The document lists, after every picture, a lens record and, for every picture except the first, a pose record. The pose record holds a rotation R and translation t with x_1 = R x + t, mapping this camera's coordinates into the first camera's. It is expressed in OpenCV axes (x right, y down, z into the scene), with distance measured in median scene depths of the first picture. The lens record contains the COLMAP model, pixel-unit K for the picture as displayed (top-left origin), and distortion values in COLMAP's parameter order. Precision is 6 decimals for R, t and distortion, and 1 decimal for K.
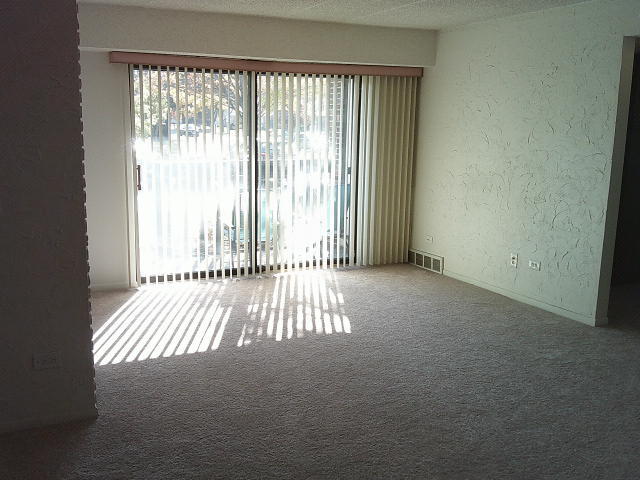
lens RADIAL K [[654.7, 0, 310.4], [0, 654.7, 237.6], [0, 0, 1]] dist [0.166313, -0.407271]
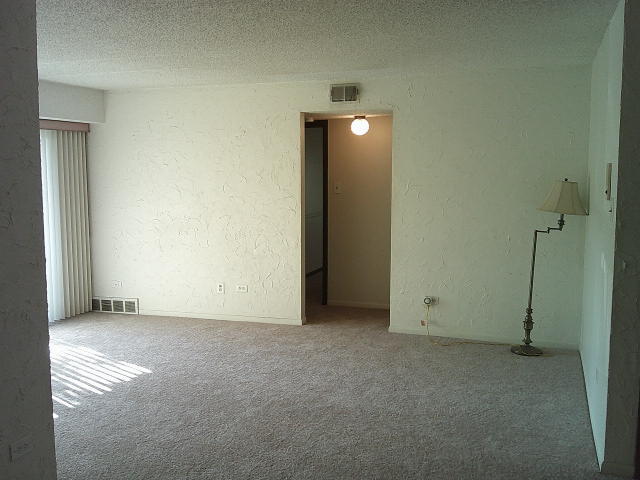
lens RADIAL K [[654.7, 0, 310.4], [0, 654.7, 237.6], [0, 0, 1]] dist [0.166313, -0.407271]
pose [[0.705059, -0.087035, 0.703787, -0.422671], [0.136641, 0.990516, -0.014394, -0.017270], [-0.695860, 0.106314, 0.710265, 0.032232]]
